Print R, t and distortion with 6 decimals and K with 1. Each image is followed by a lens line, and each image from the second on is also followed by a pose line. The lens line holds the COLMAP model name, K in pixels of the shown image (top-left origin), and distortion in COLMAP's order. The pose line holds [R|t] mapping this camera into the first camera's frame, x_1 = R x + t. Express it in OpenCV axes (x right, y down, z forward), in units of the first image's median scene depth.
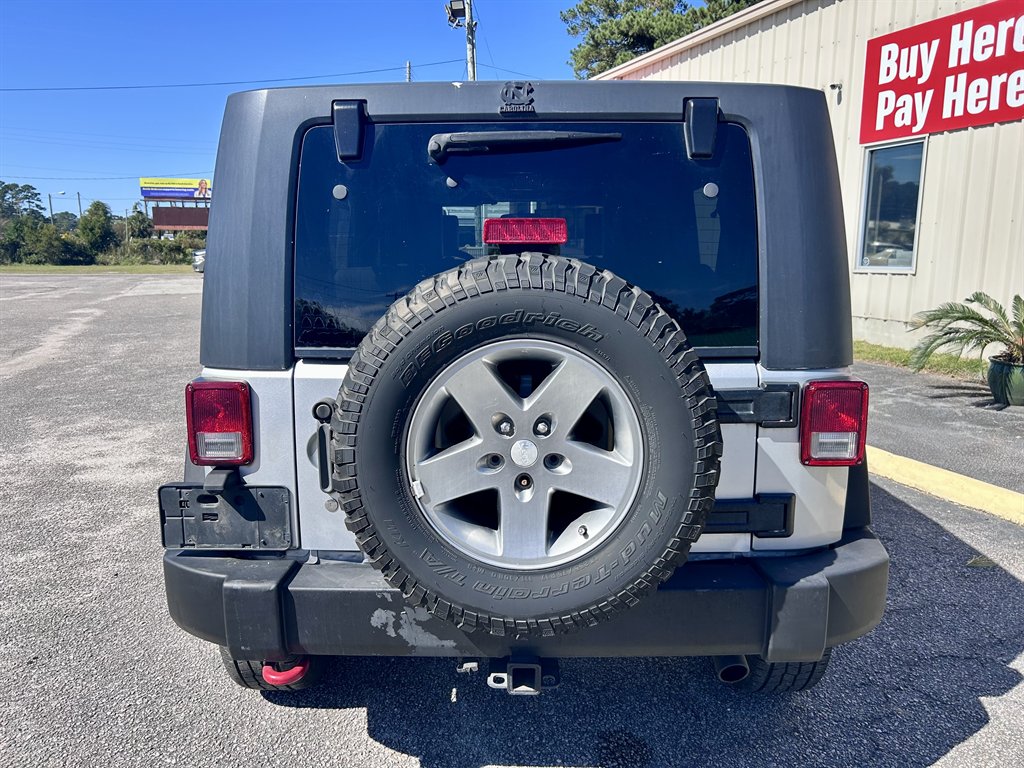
lens RADIAL K [[790.5, 0, 509.8], [0, 790.5, 386.8], [0, 0, 1]] dist [0.042471, -0.047132]
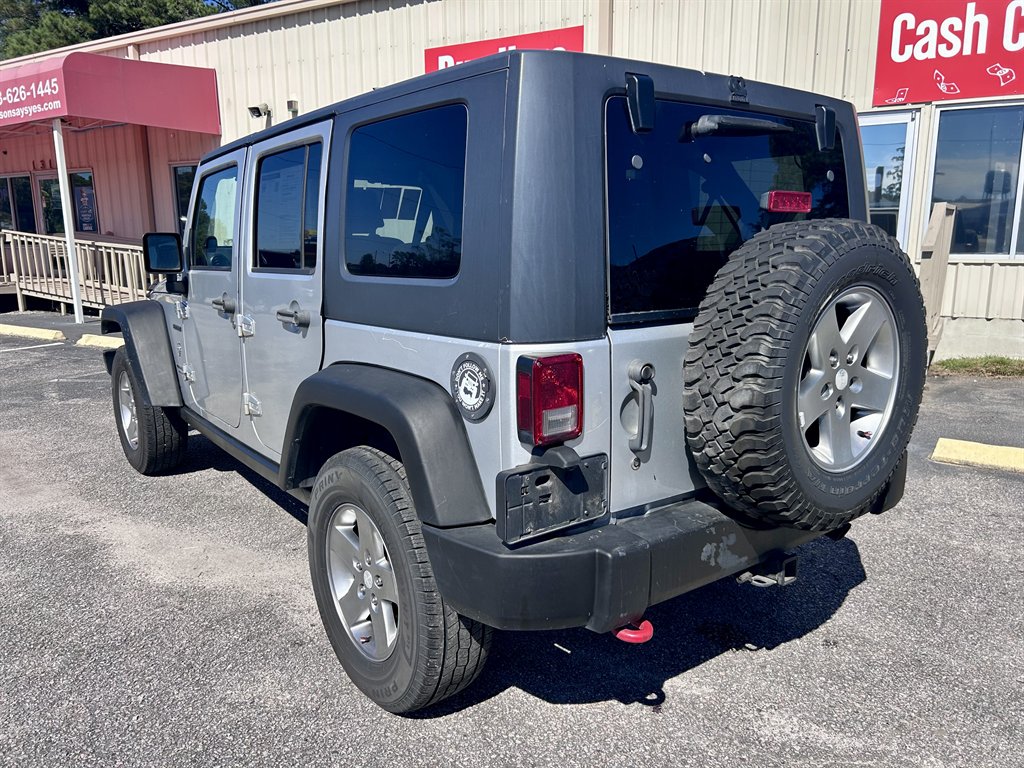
lens RADIAL K [[790.5, 0, 505.2], [0, 790.5, 386.4], [0, 0, 1]] dist [0.042471, -0.047132]
pose [[0.782763, -0.117234, 0.611178, -0.998972], [0.109975, 0.992698, 0.049565, -0.023037], [-0.612526, 0.028416, 0.789940, 0.280540]]
